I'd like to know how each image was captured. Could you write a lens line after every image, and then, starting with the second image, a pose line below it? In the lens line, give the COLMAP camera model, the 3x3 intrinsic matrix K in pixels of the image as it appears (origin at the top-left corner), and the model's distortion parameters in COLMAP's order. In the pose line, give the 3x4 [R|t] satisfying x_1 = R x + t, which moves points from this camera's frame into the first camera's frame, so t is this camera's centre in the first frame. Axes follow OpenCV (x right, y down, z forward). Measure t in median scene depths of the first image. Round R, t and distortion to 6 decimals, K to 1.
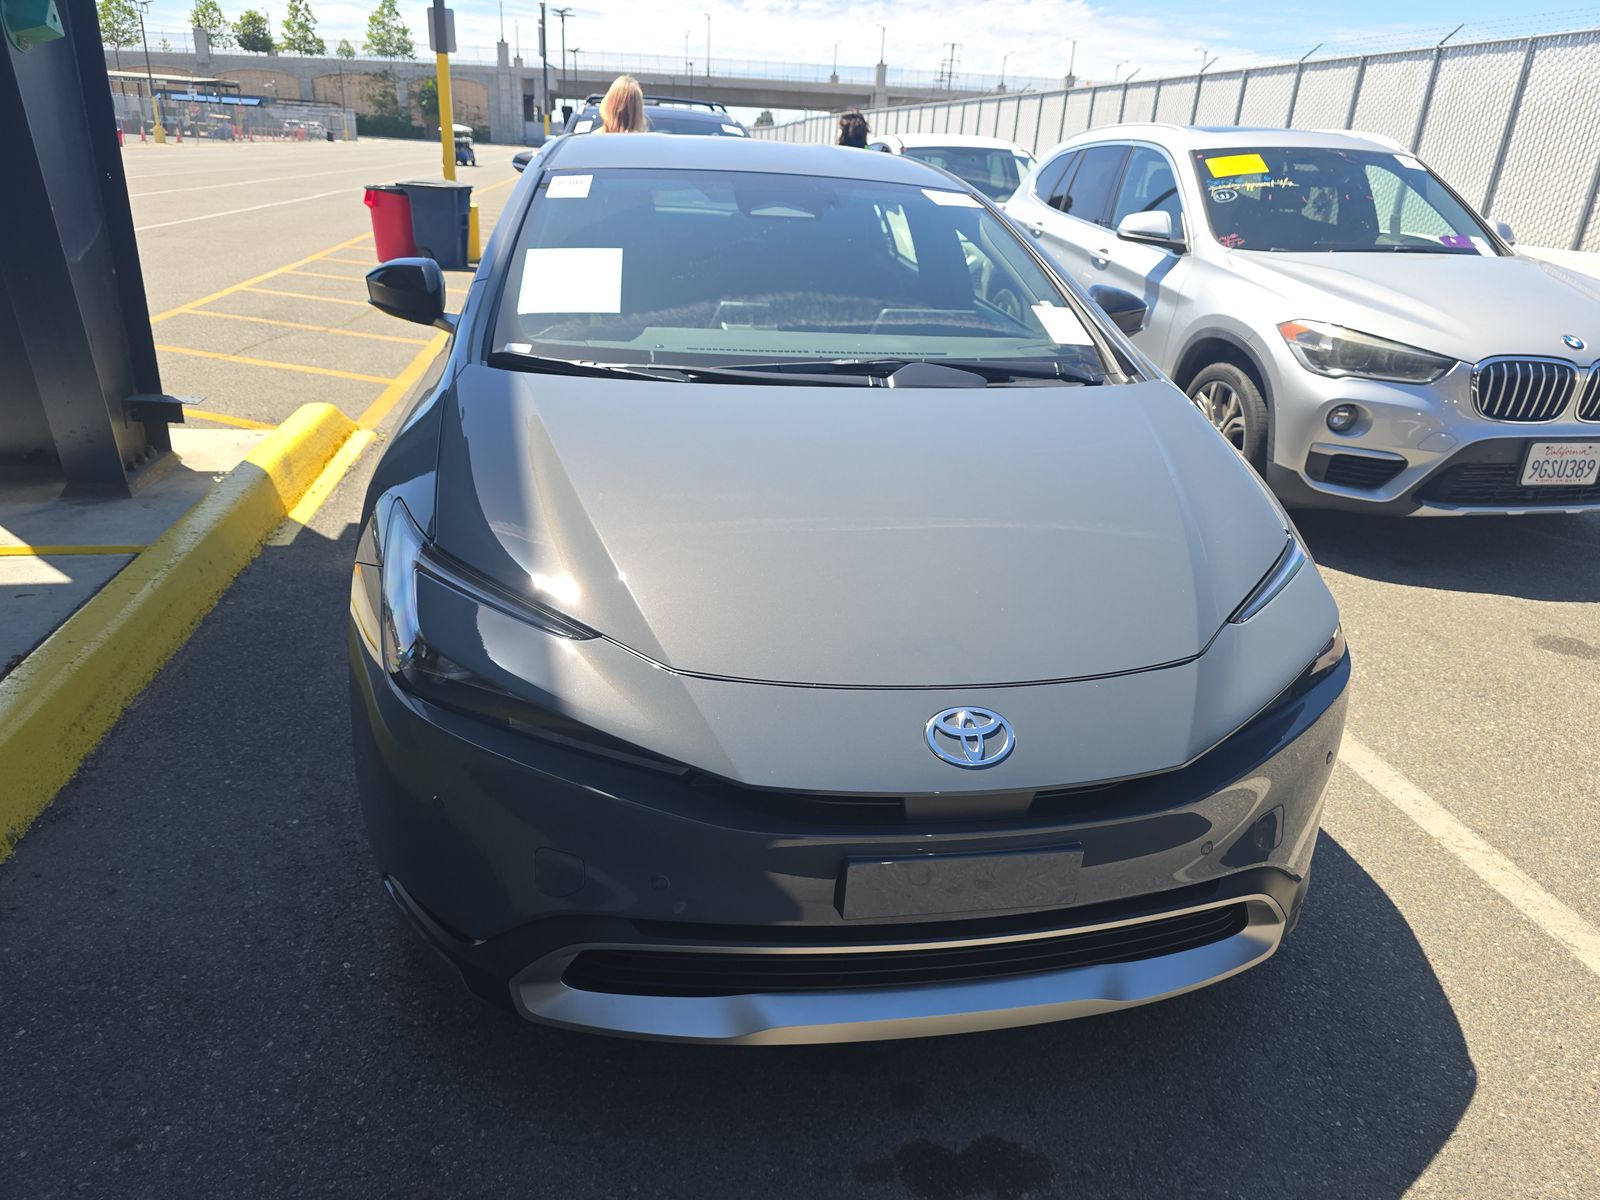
lens RADIAL K [[1103.4, 0, 800.0], [0, 1103.4, 600.0], [0, 0, 1]] dist [0.019435, -0.011017]
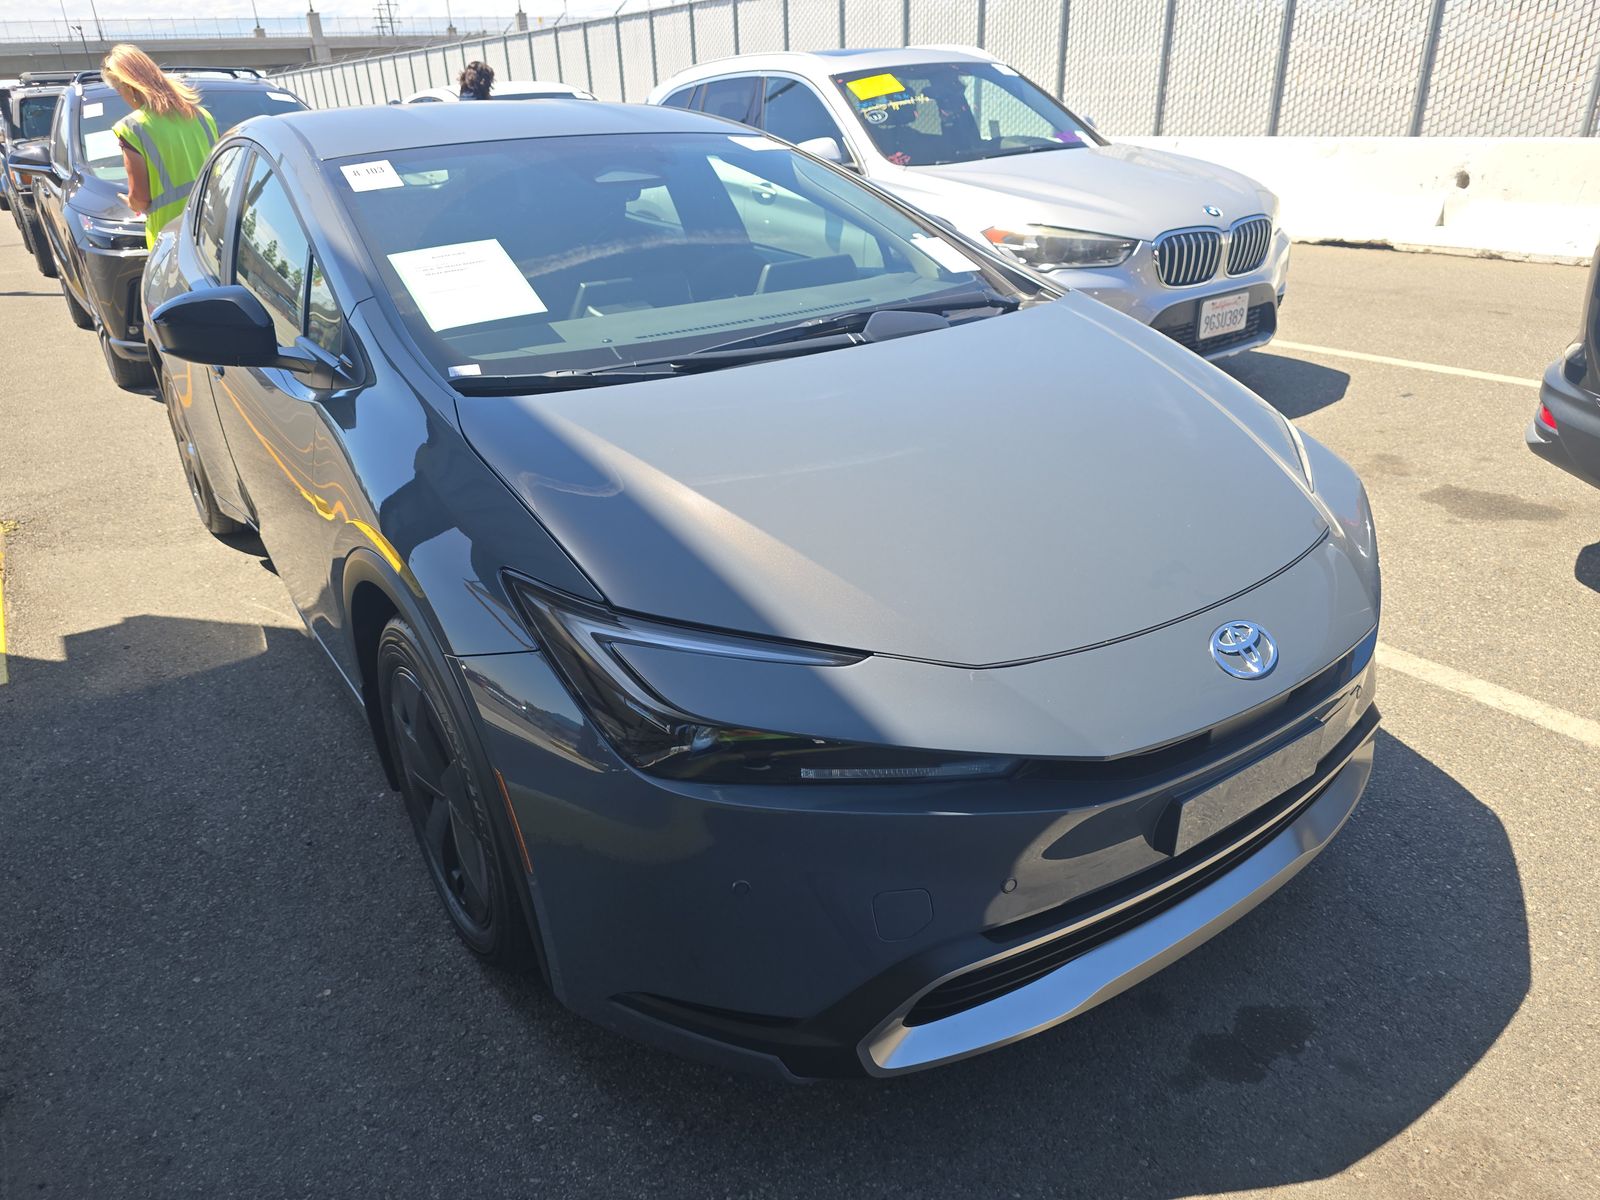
lens RADIAL K [[1103.4, 0, 800.0], [0, 1103.4, 600.0], [0, 0, 1]] dist [0.019435, -0.011017]
pose [[0.900691, -0.253415, 0.352898, -0.214147], [0.237276, 0.967351, 0.089058, -0.041794], [-0.363945, 0.003520, 0.931414, 0.066856]]
